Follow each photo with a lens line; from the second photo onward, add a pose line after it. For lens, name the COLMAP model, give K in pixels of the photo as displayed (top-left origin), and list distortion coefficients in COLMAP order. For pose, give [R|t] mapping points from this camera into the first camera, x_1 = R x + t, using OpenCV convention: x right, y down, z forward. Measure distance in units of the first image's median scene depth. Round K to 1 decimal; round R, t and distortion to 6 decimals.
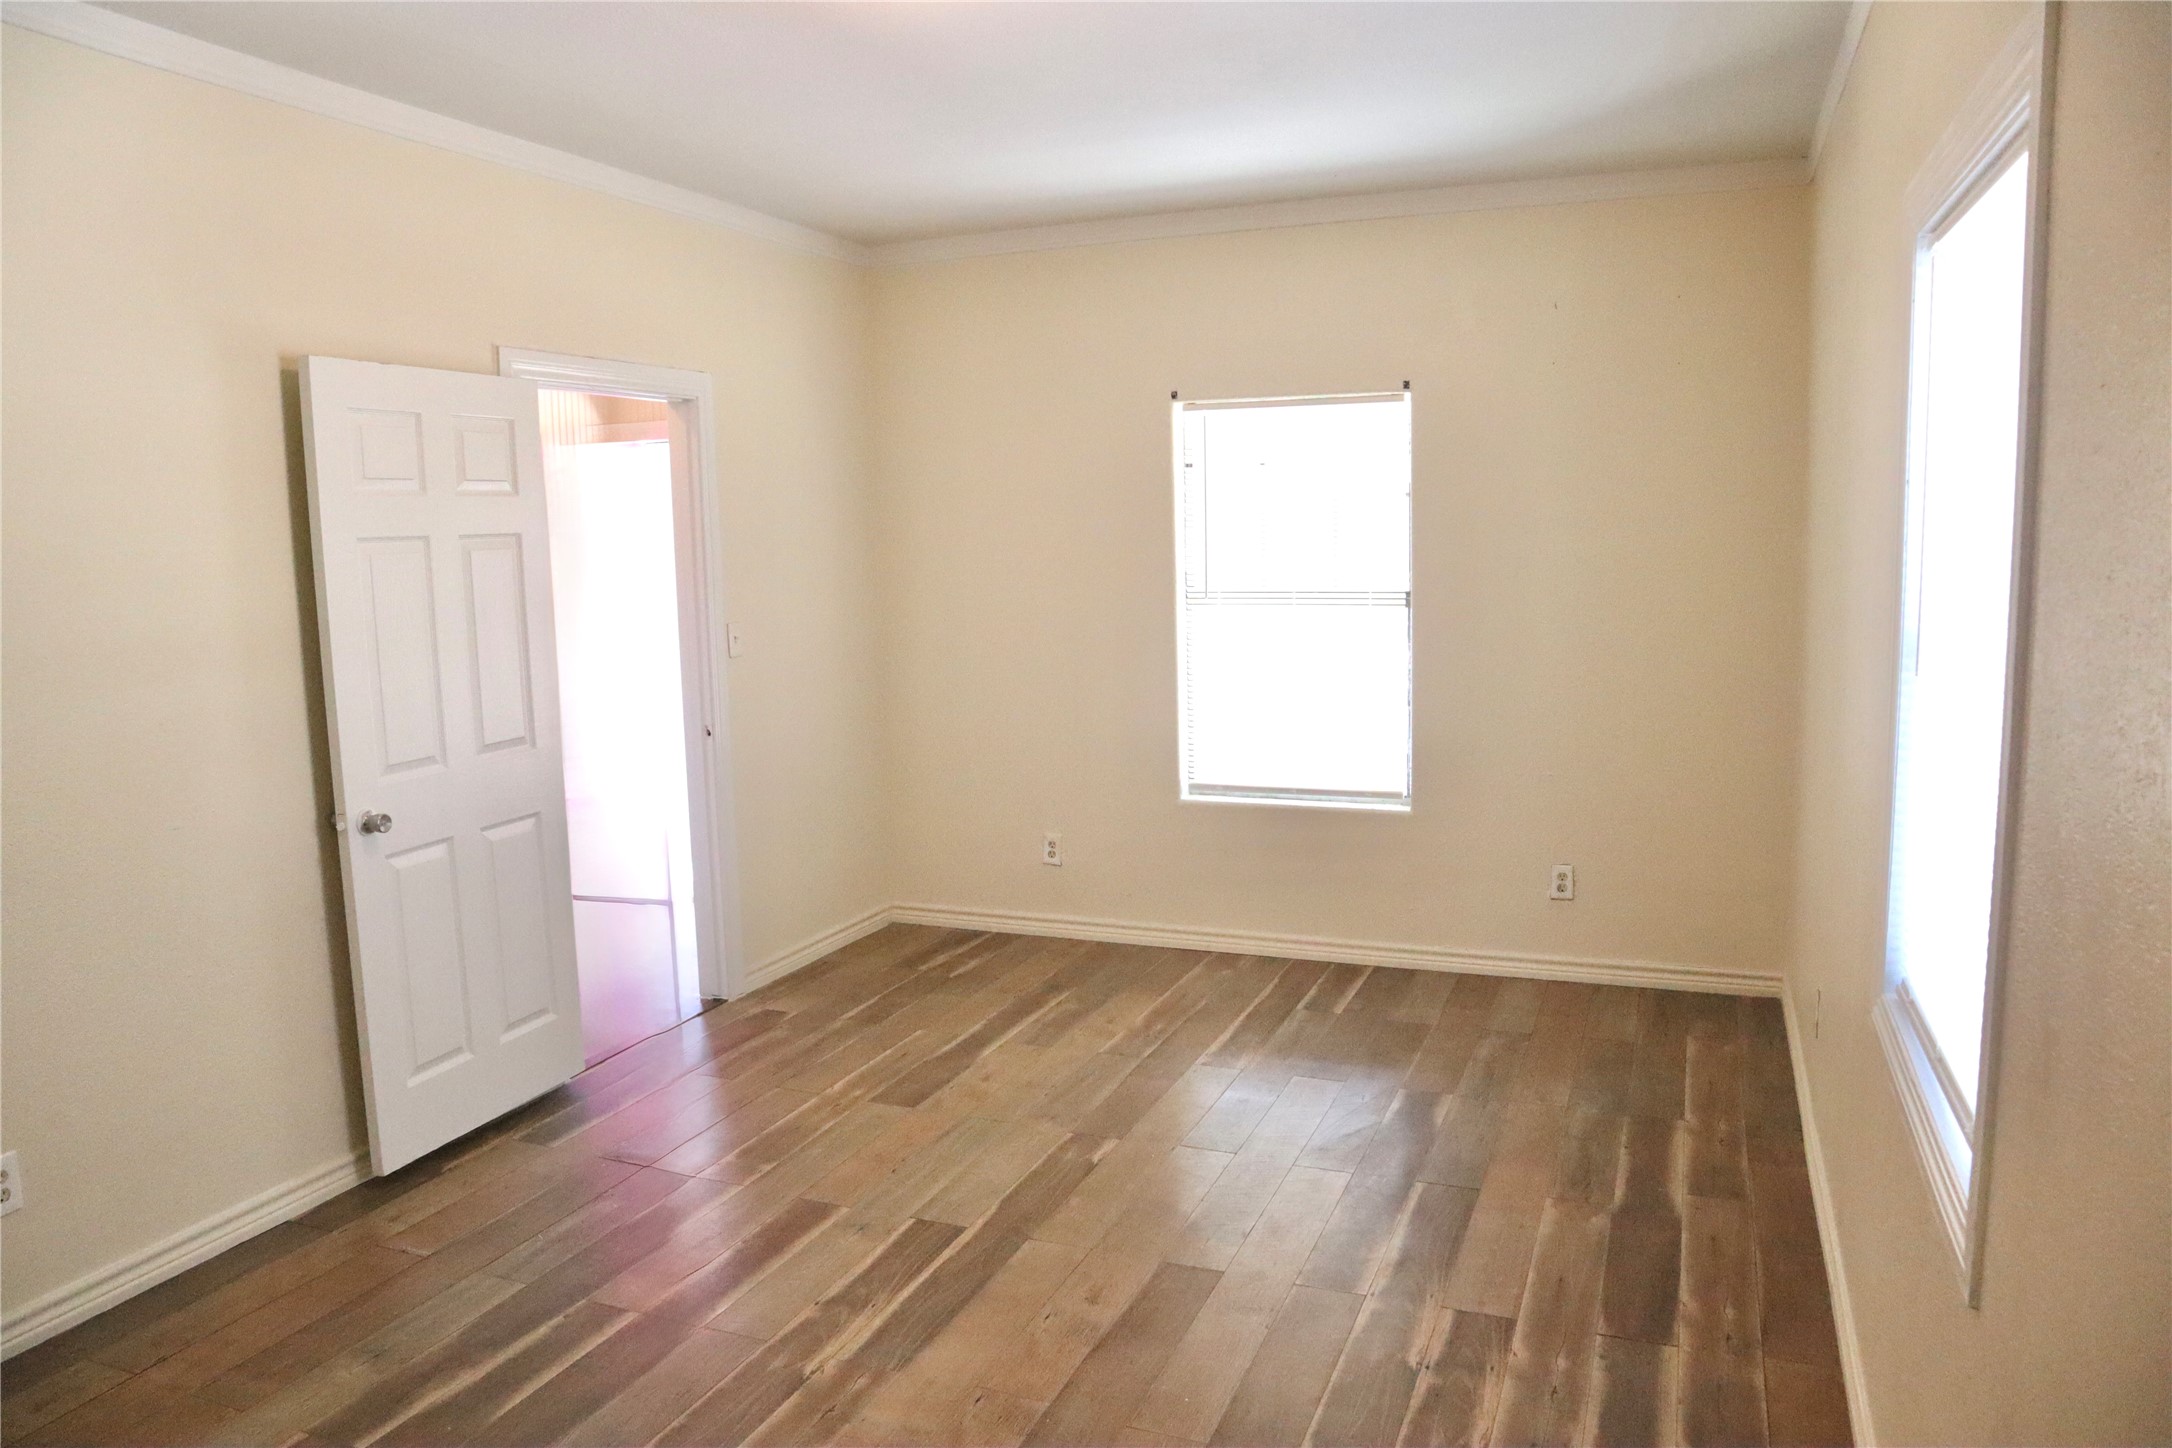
lens RADIAL K [[1516.7, 0, 1079.7], [0, 1516.7, 728.7], [0, 0, 1]] dist [-0.121940, 0.085382]
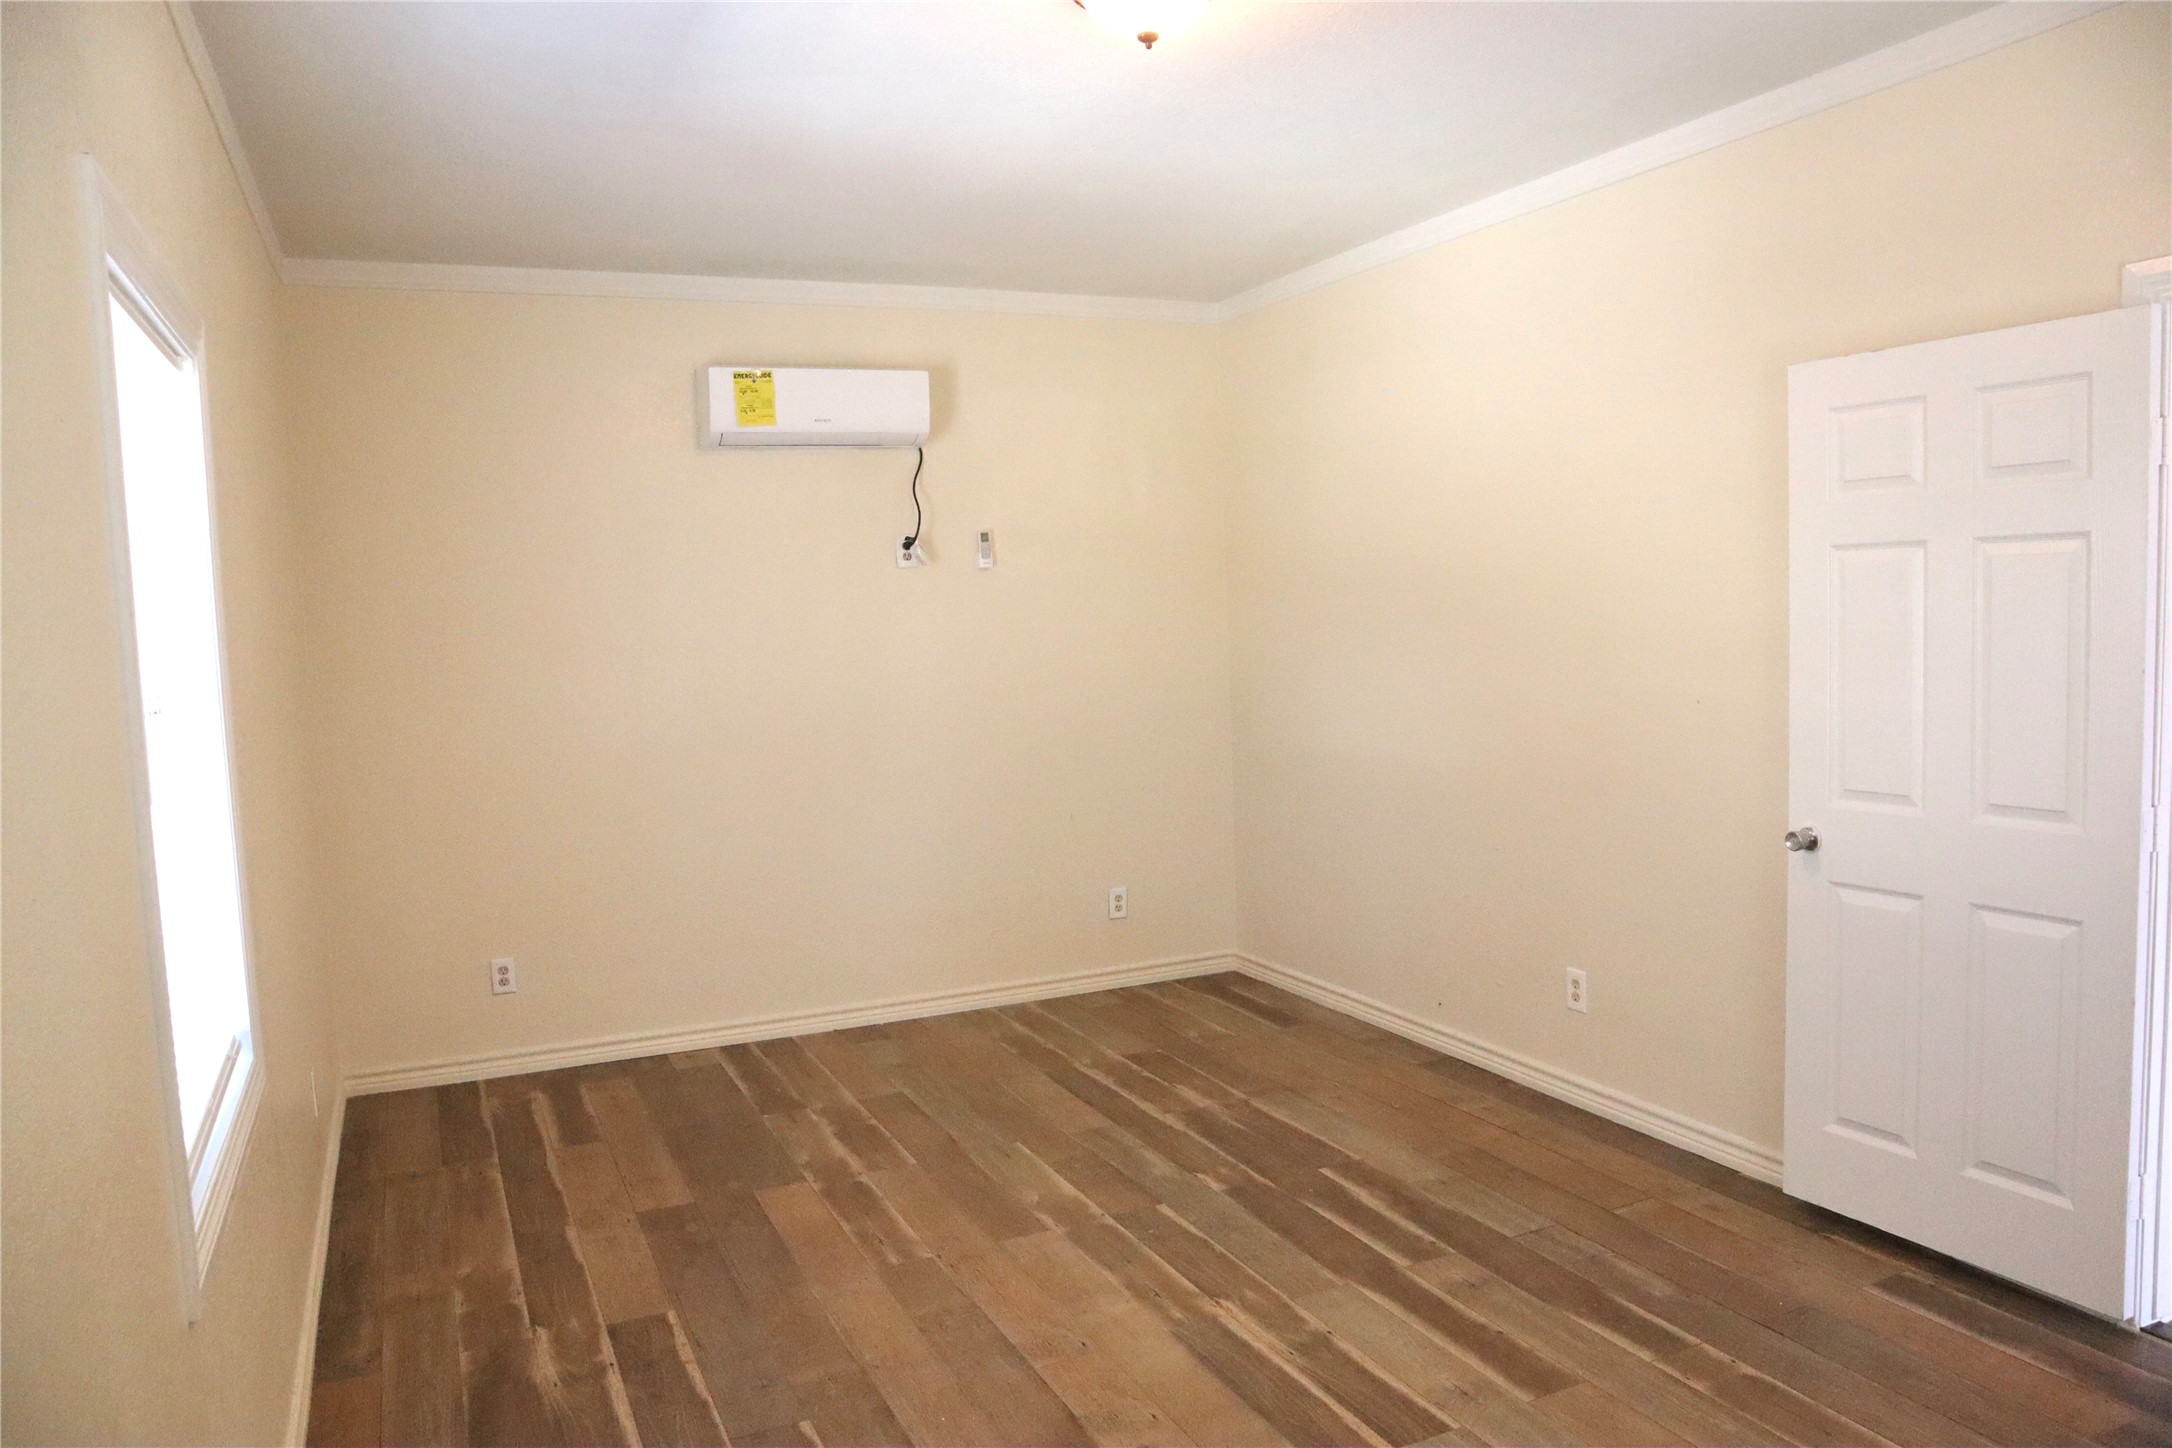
lens RADIAL K [[1516.7, 0, 1079.7], [0, 1516.7, 728.7], [0, 0, 1]] dist [-0.121940, 0.085382]
pose [[-0.692611, 0.111081, -0.712707, 0.561647], [-0.036824, 0.981338, 0.188734, -0.182857], [0.720371, 0.156964, -0.675595, 1.369144]]
